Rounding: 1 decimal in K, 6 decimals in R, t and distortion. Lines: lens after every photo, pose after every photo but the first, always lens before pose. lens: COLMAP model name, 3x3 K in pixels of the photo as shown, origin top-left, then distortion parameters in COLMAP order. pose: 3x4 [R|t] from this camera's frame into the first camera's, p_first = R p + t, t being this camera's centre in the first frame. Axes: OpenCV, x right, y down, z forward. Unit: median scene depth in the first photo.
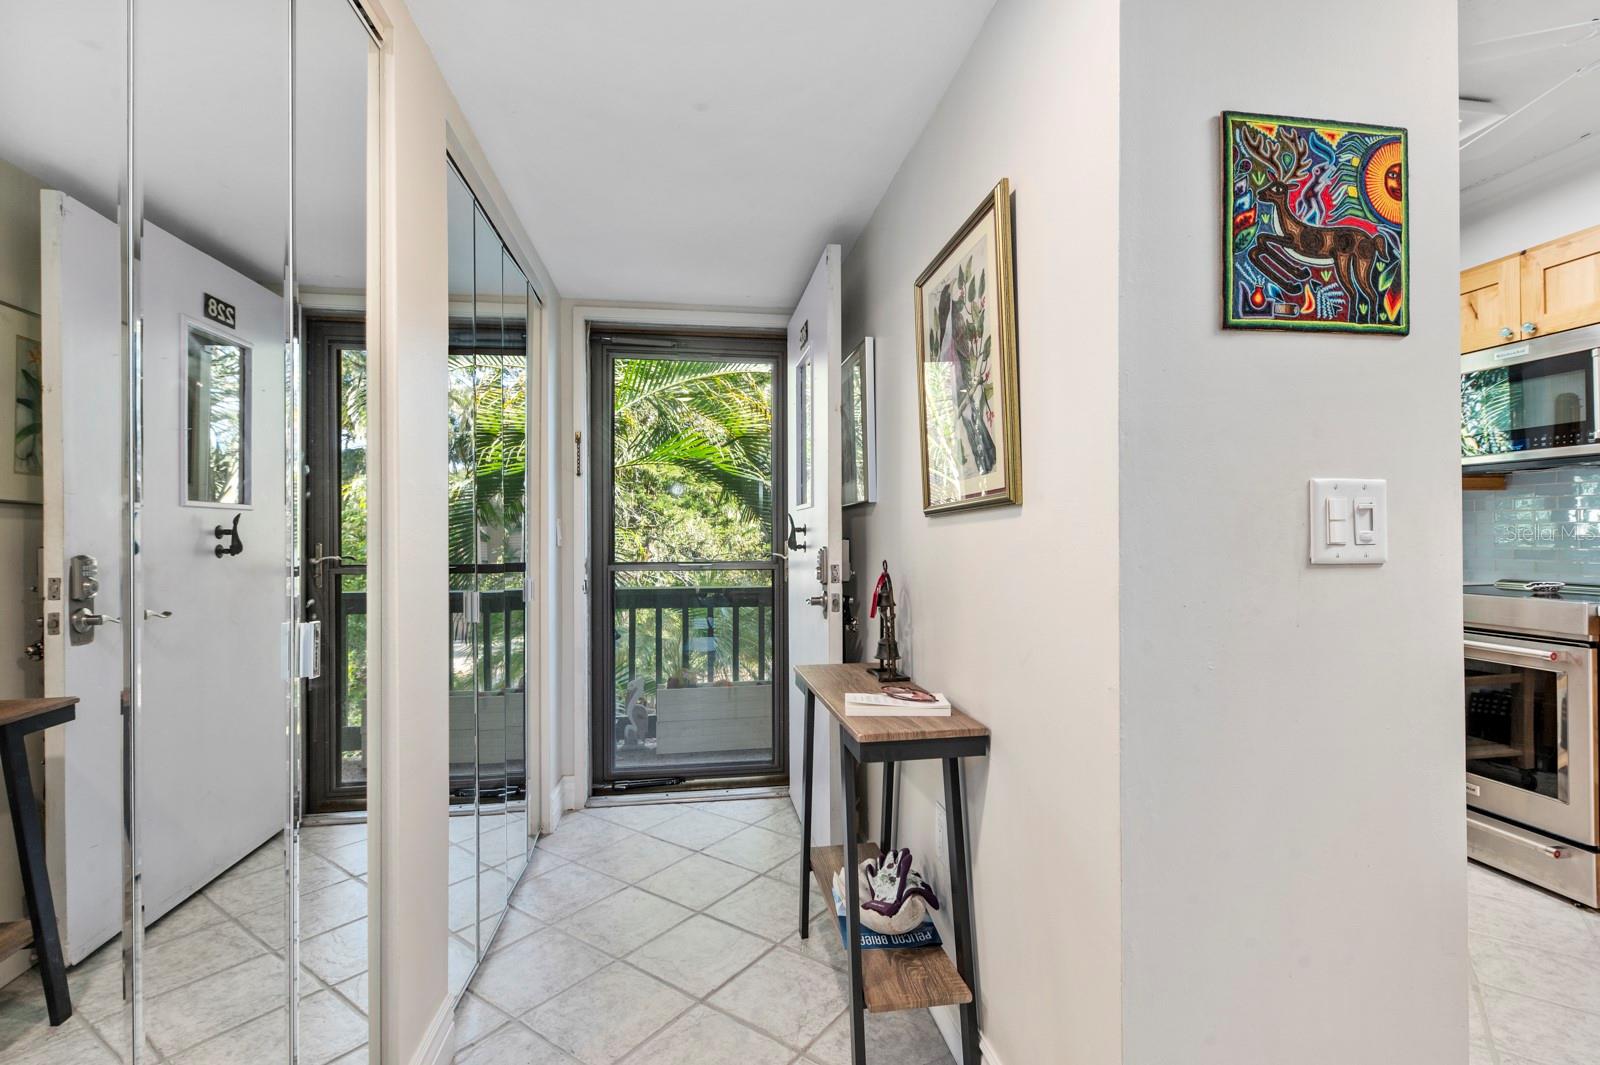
lens RADIAL K [[737.3, 0, 795.8], [0, 737.3, 531.8], [0, 0, 1]] dist [0.006104, -0.001818]
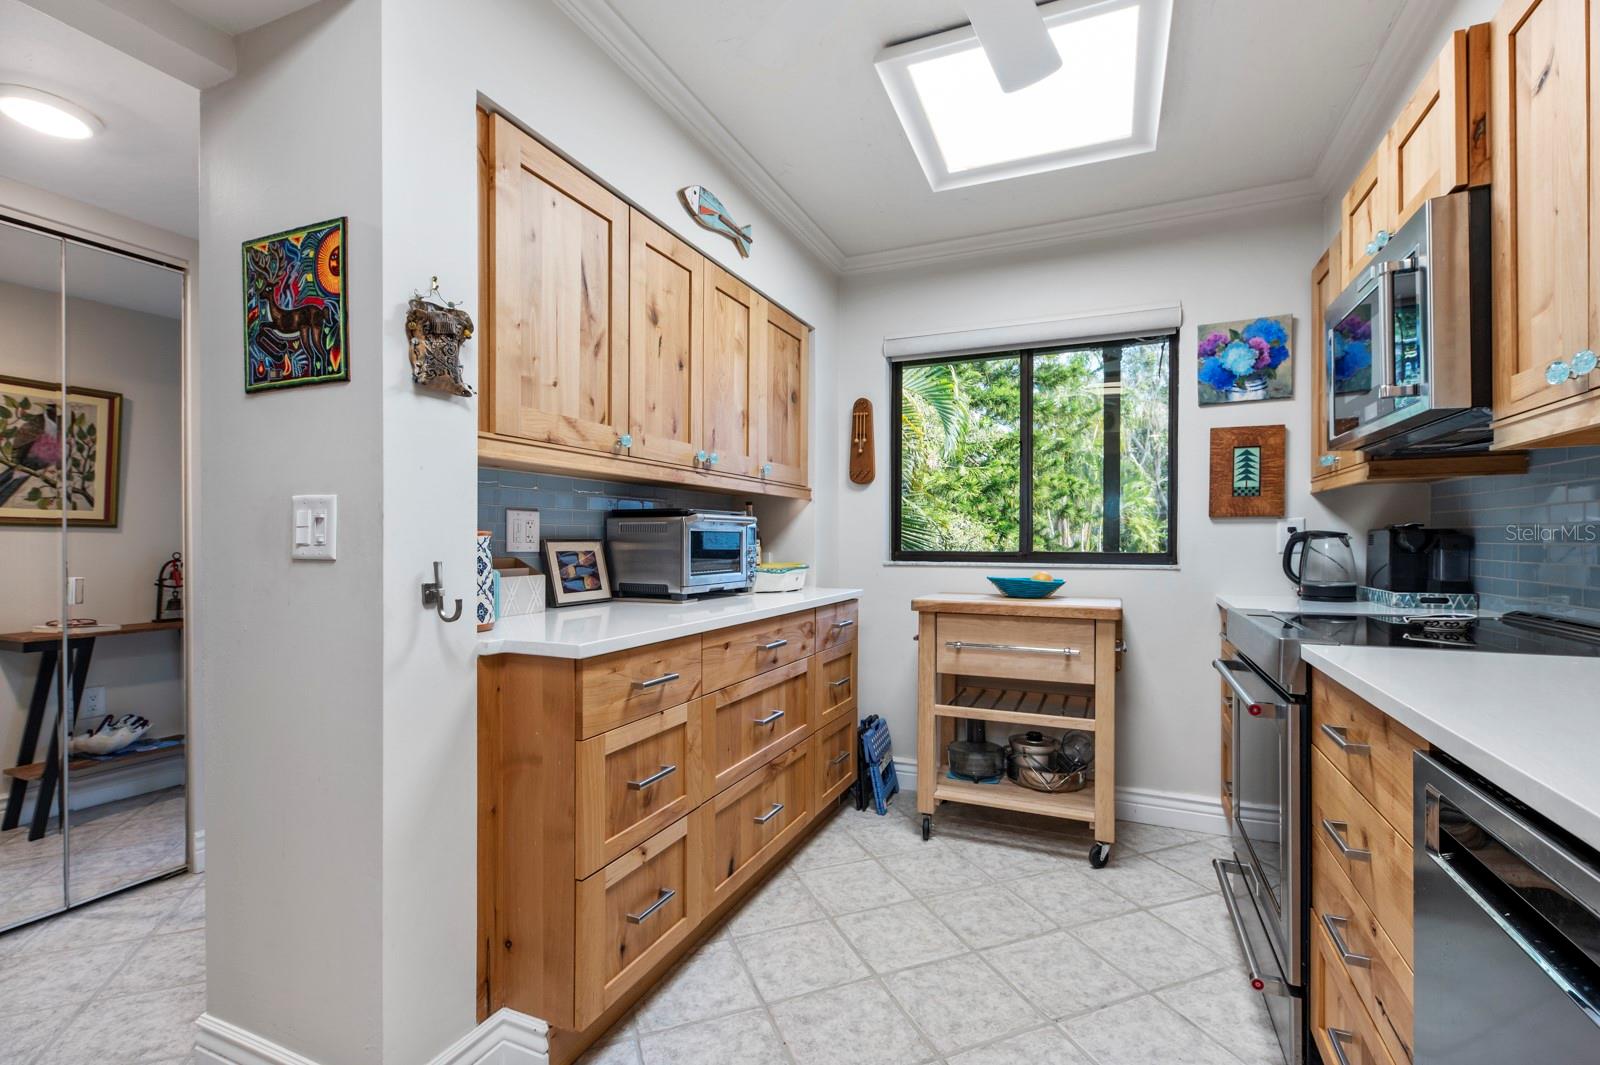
lens RADIAL K [[716.5, 0, 805.2], [0, 716.5, 545.0], [0, 0, 1]] dist [0.017335, -0.006987]
pose [[0.849028, 0.008675, -0.528276, 1.026238], [-0.002751, 0.999924, 0.012000, -0.000227], [0.528340, -0.008735, 0.848988, 0.172852]]
